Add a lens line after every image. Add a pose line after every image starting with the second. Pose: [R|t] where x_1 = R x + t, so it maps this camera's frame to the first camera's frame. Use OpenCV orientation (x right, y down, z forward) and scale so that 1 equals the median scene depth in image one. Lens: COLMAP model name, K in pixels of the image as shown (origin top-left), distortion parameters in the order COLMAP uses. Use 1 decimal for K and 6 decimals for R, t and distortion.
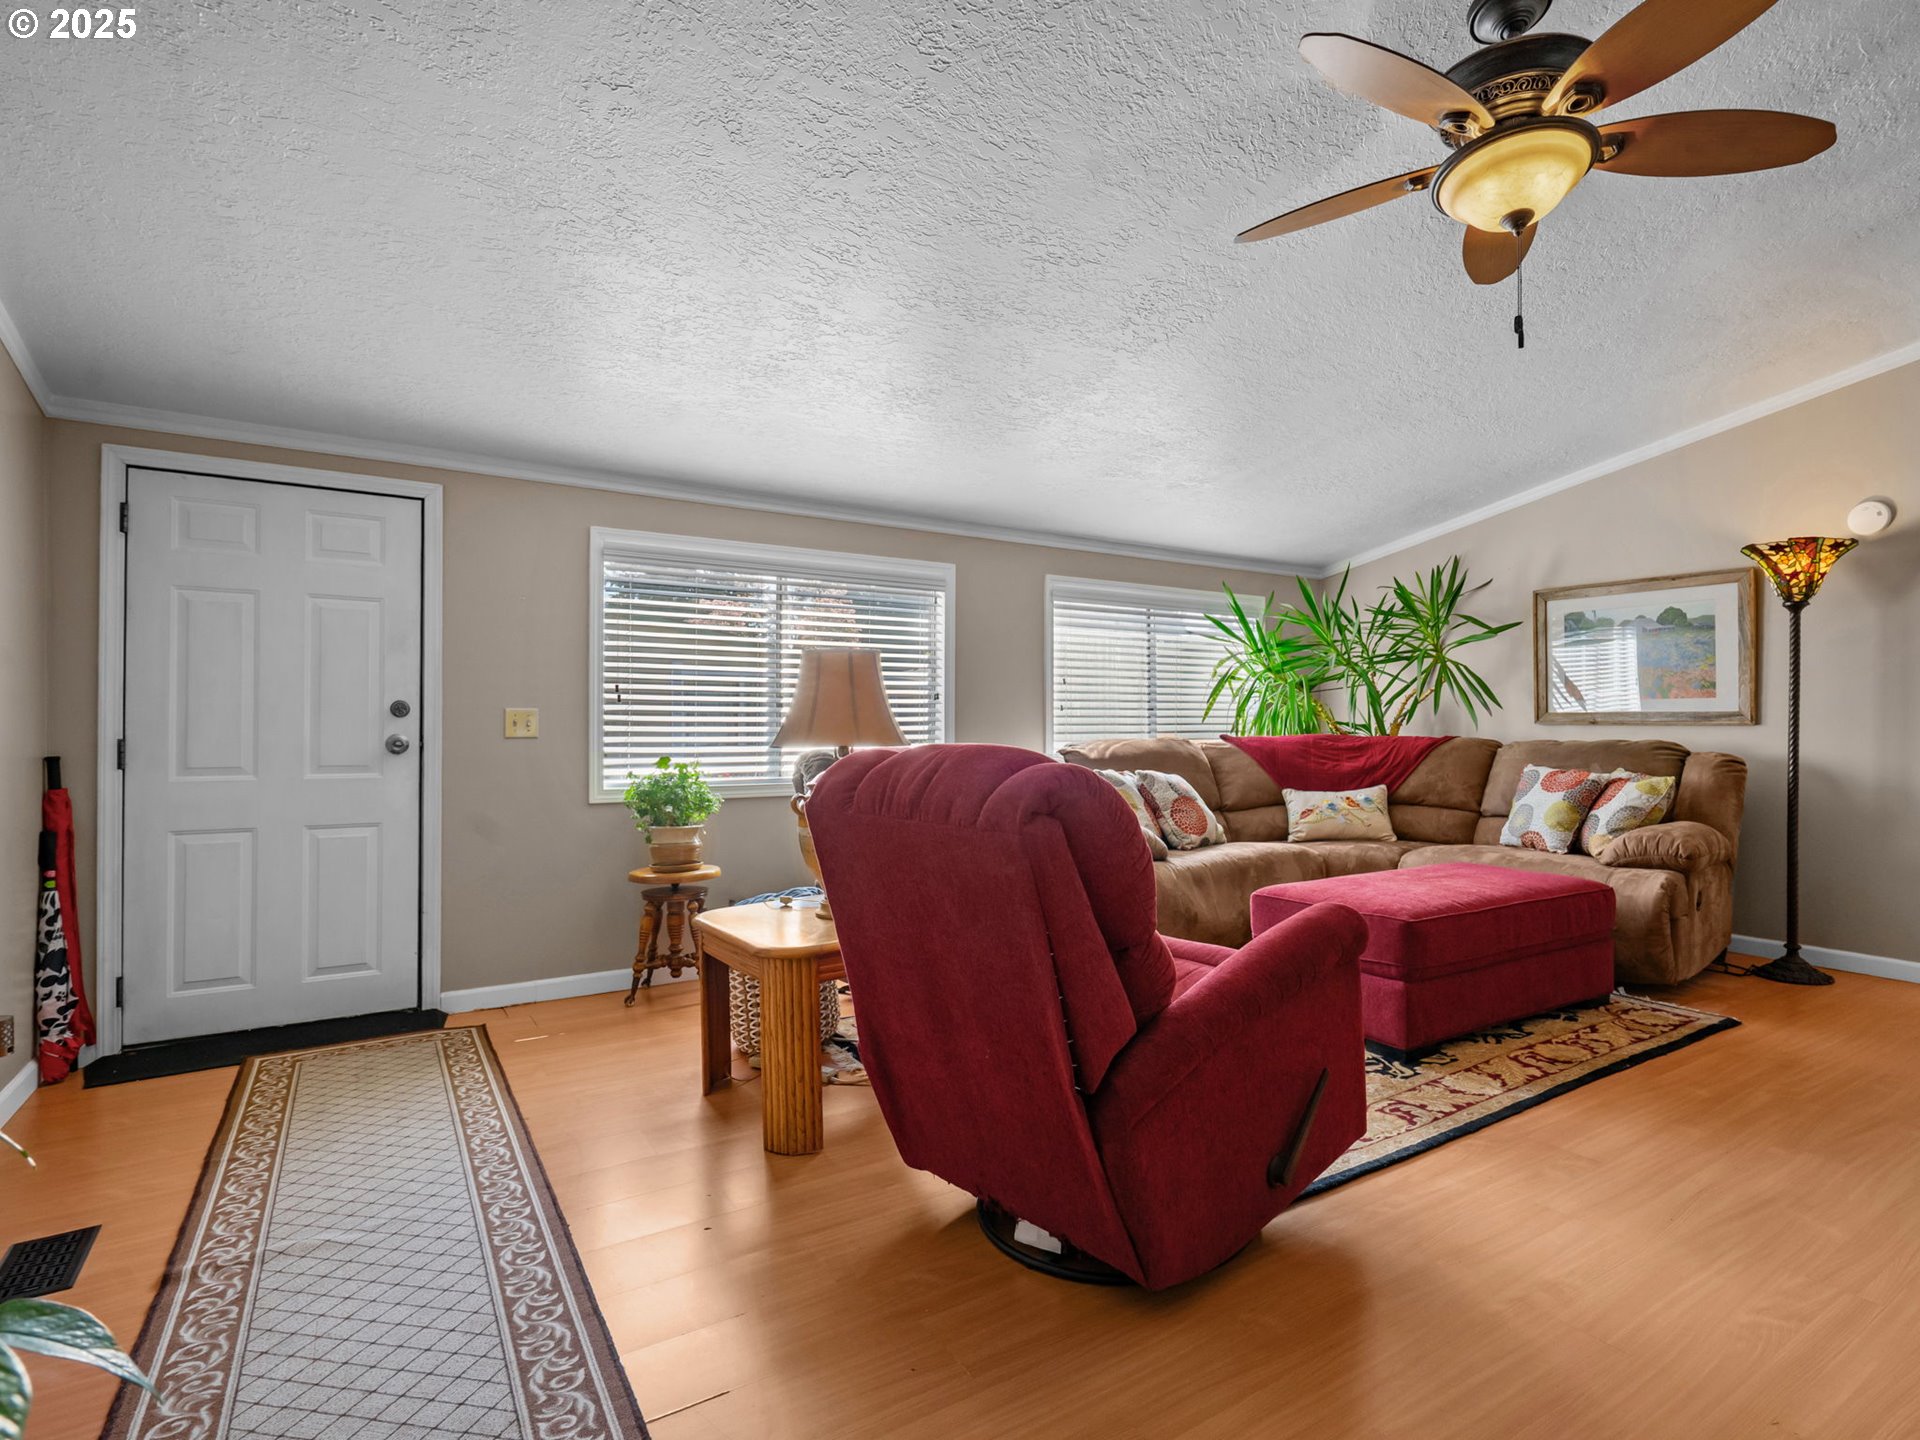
lens RADIAL K [[991.4, 0, 1038.7], [0, 991.4, 720.6], [0, 0, 1]] dist [-0.005235, 0.002886]
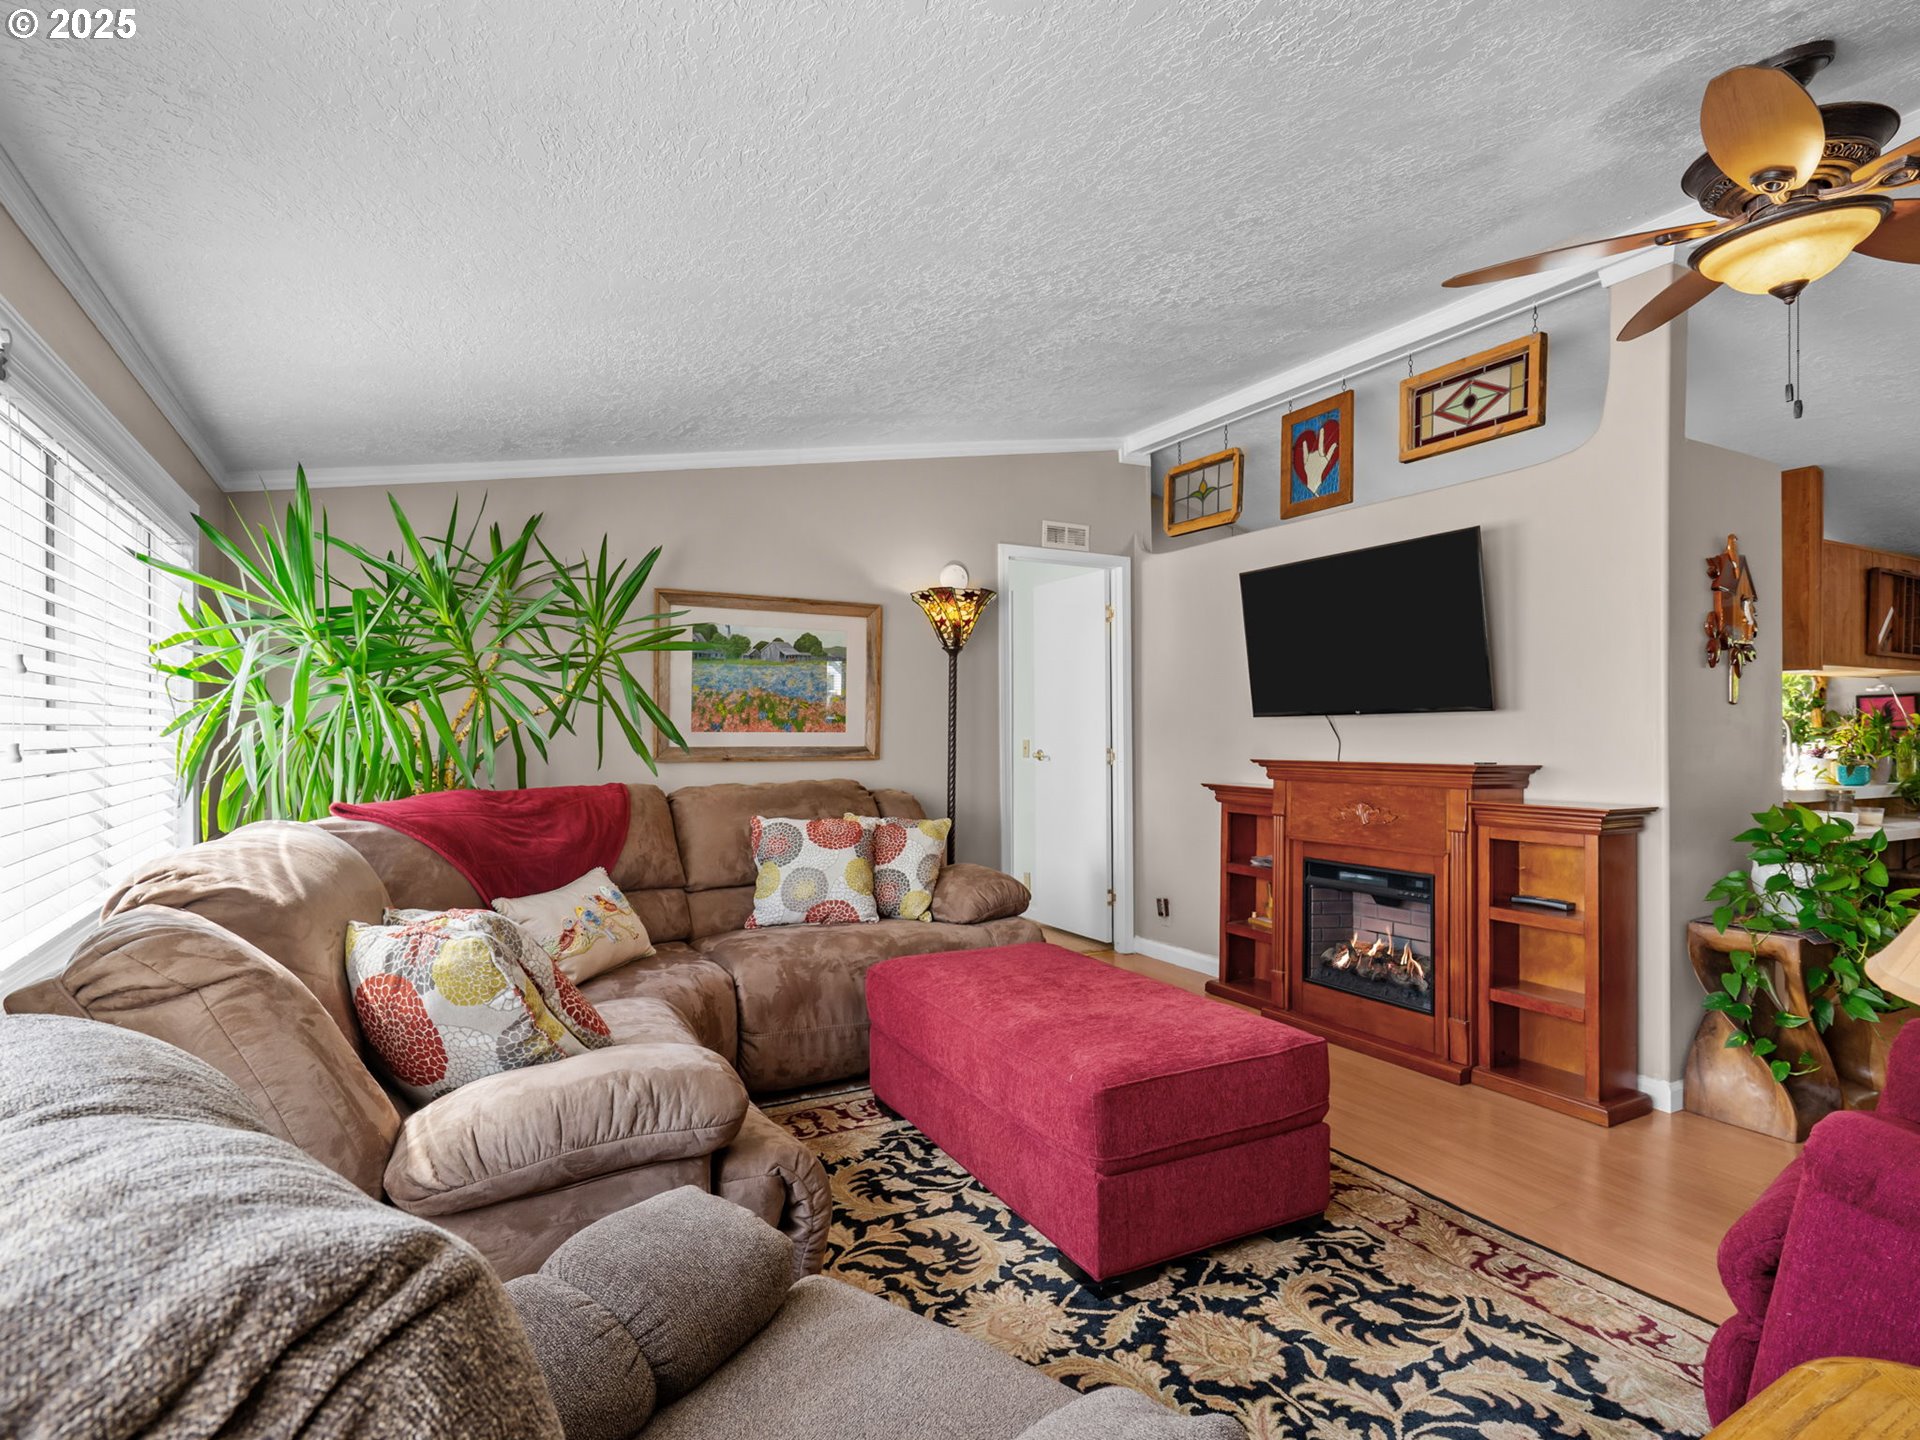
lens RADIAL K [[991.4, 0, 953.5], [0, 991.4, 730.1], [0, 0, 1]] dist [-0.005235, 0.002886]
pose [[0.104364, 0.003290, 0.994534, -0.332668], [-0.005821, 0.999979, -0.002697, -0.028082], [-0.994522, -0.005507, 0.104381, 0.946991]]
